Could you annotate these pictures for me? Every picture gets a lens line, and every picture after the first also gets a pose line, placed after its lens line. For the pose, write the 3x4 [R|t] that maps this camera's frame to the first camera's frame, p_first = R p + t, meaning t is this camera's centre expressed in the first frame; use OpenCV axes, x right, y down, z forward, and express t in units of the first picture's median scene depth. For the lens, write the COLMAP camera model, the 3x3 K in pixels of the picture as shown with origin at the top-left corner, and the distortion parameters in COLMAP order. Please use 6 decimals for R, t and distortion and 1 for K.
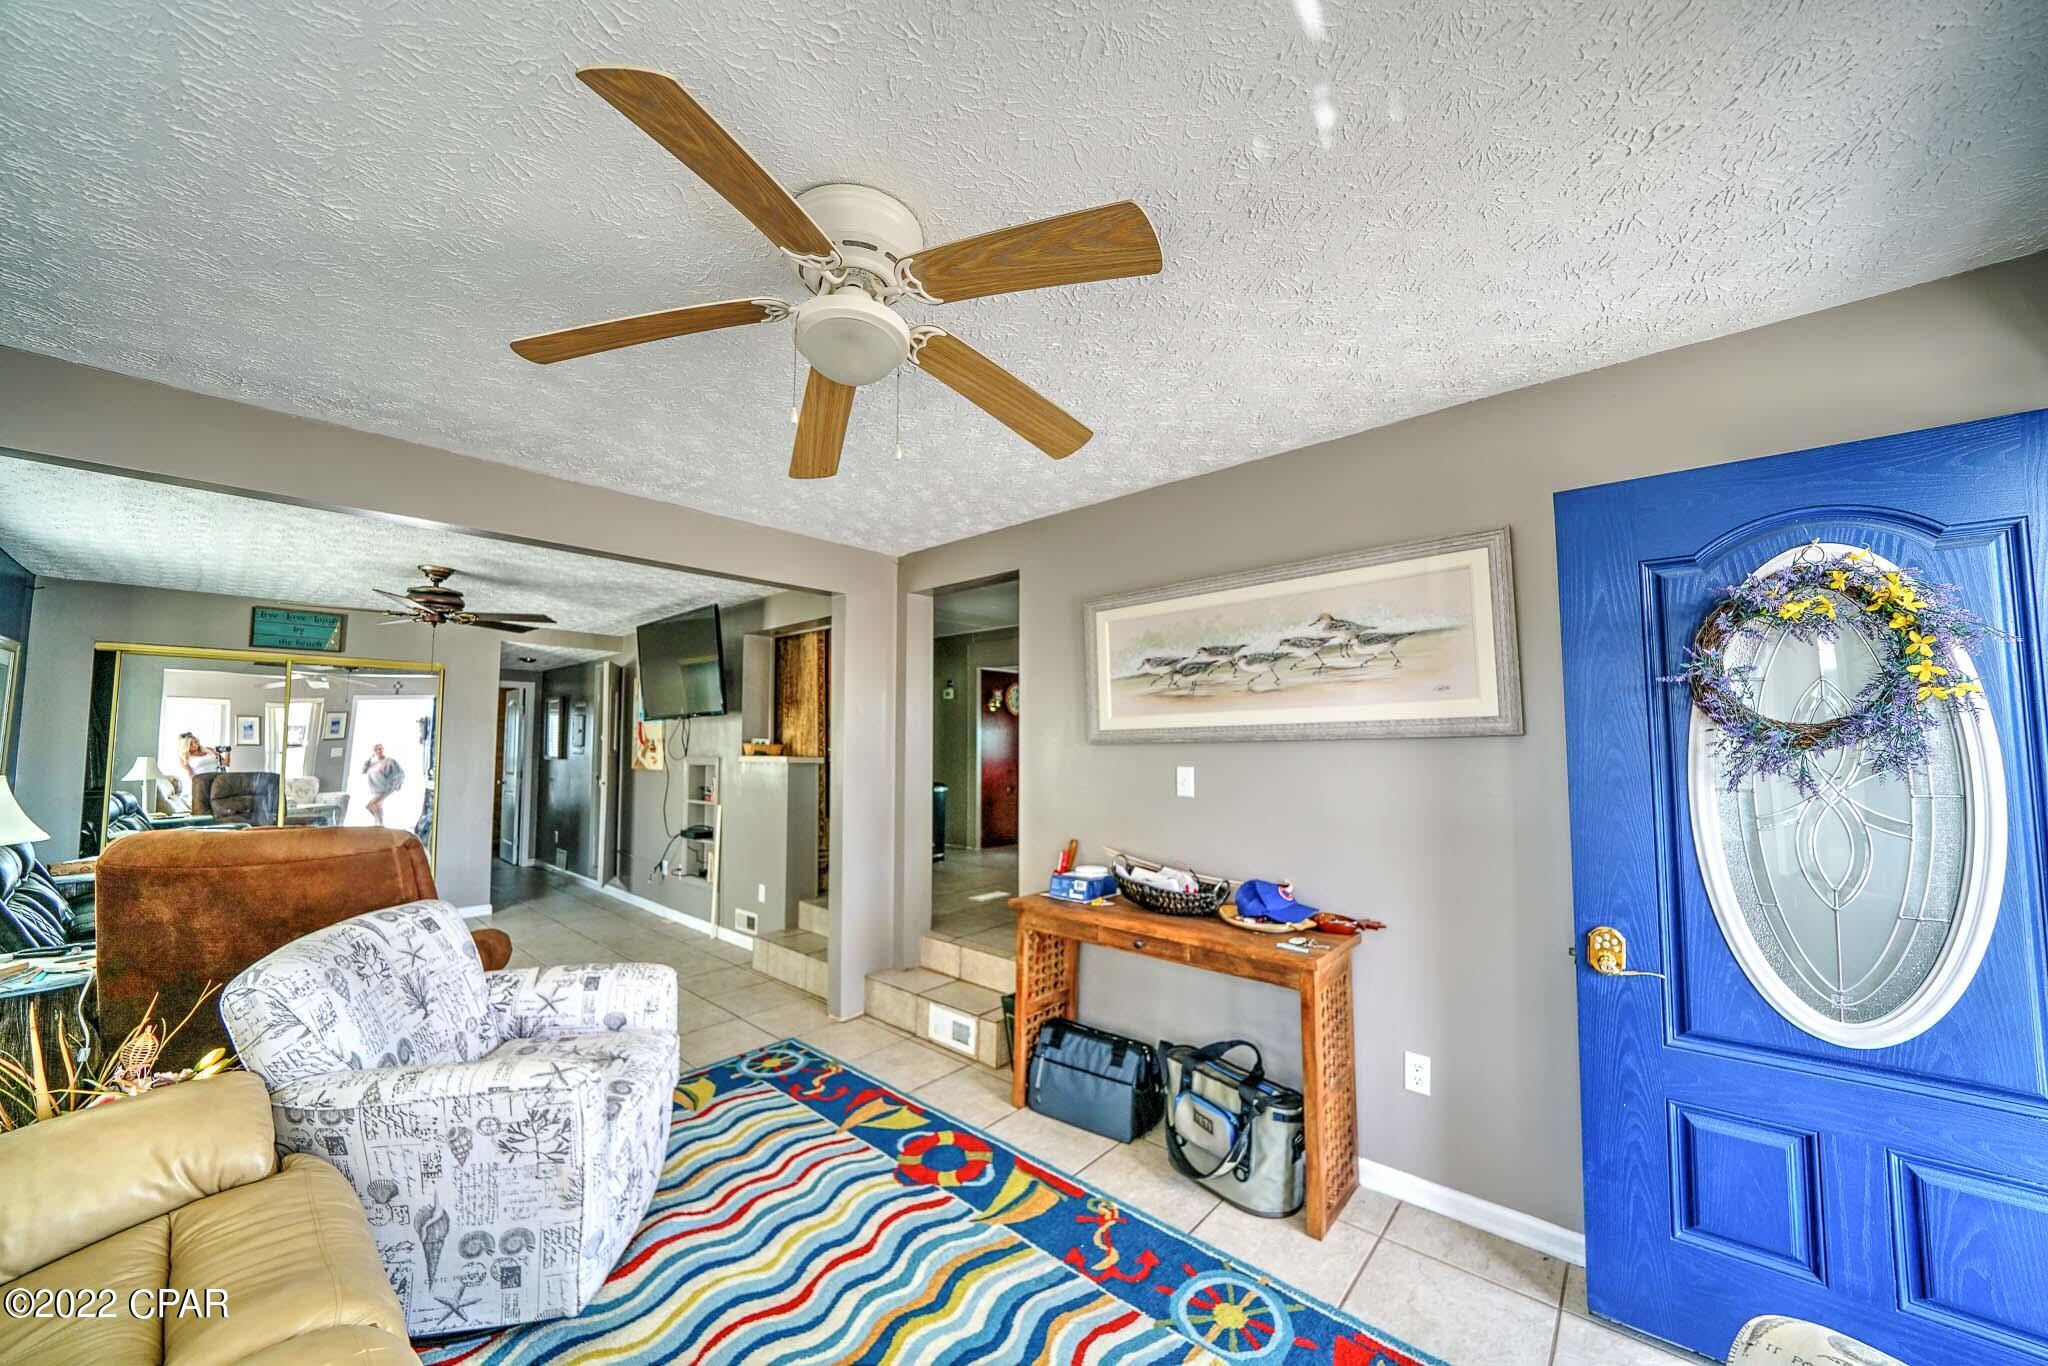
lens RADIAL K [[727.7, 0, 1005.2], [0, 727.7, 695.4], [0, 0, 1]] dist [-0.022846, 0.003453]
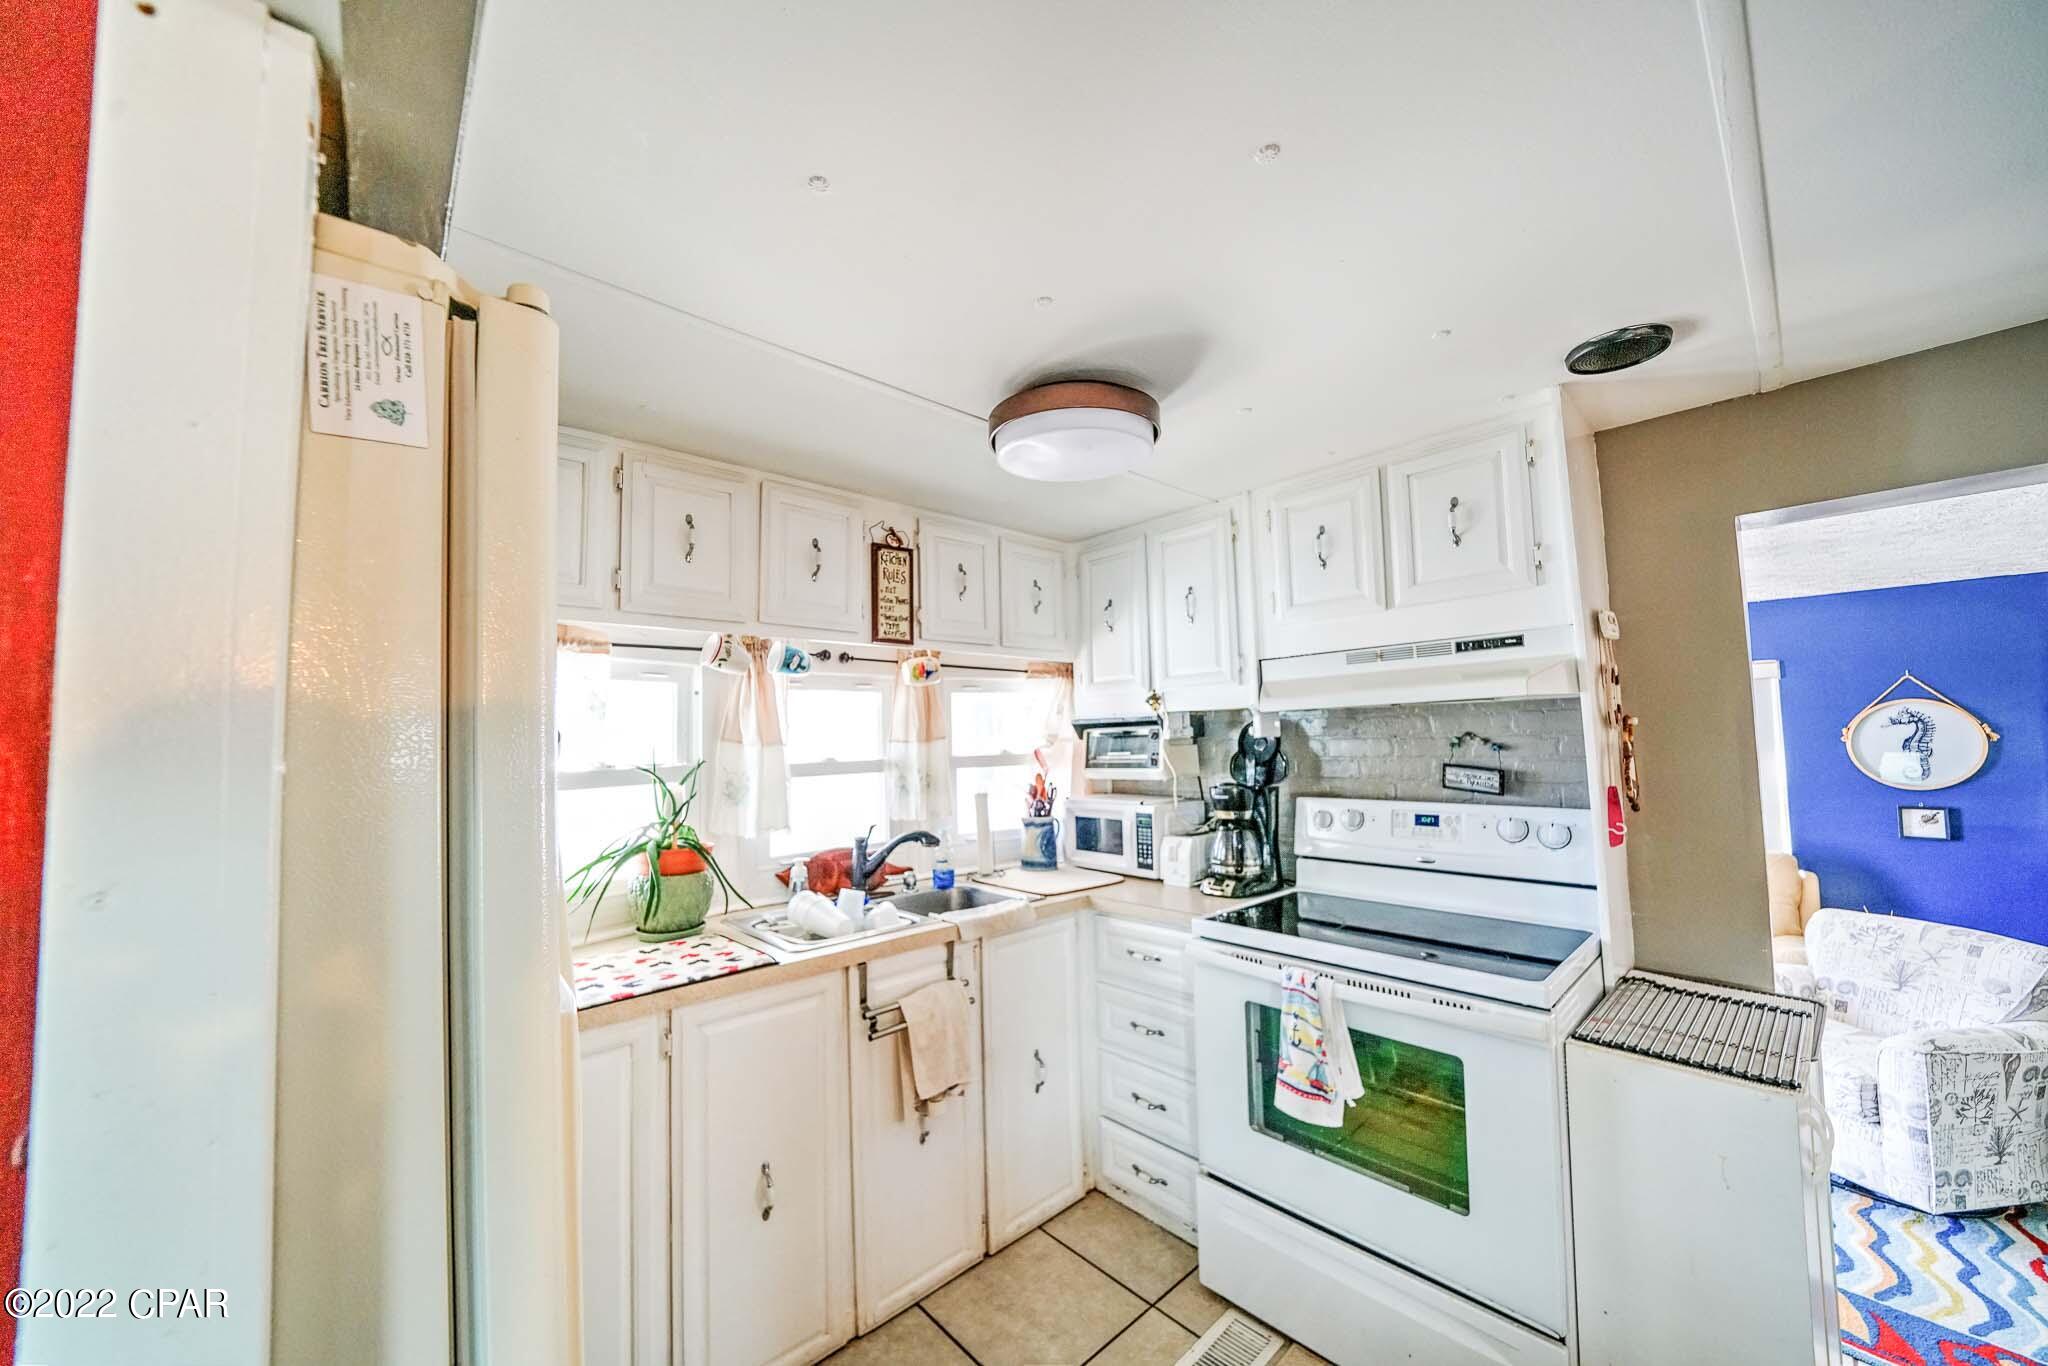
lens RADIAL K [[727.7, 0, 1004.2], [0, 727.7, 695.3], [0, 0, 1]] dist [-0.022846, 0.003453]
pose [[-0.993955, 0.028149, 0.106119, 0.653153], [0.015192, 0.992538, -0.120985, -0.009297], [-0.108733, -0.118641, -0.986966, 2.063111]]
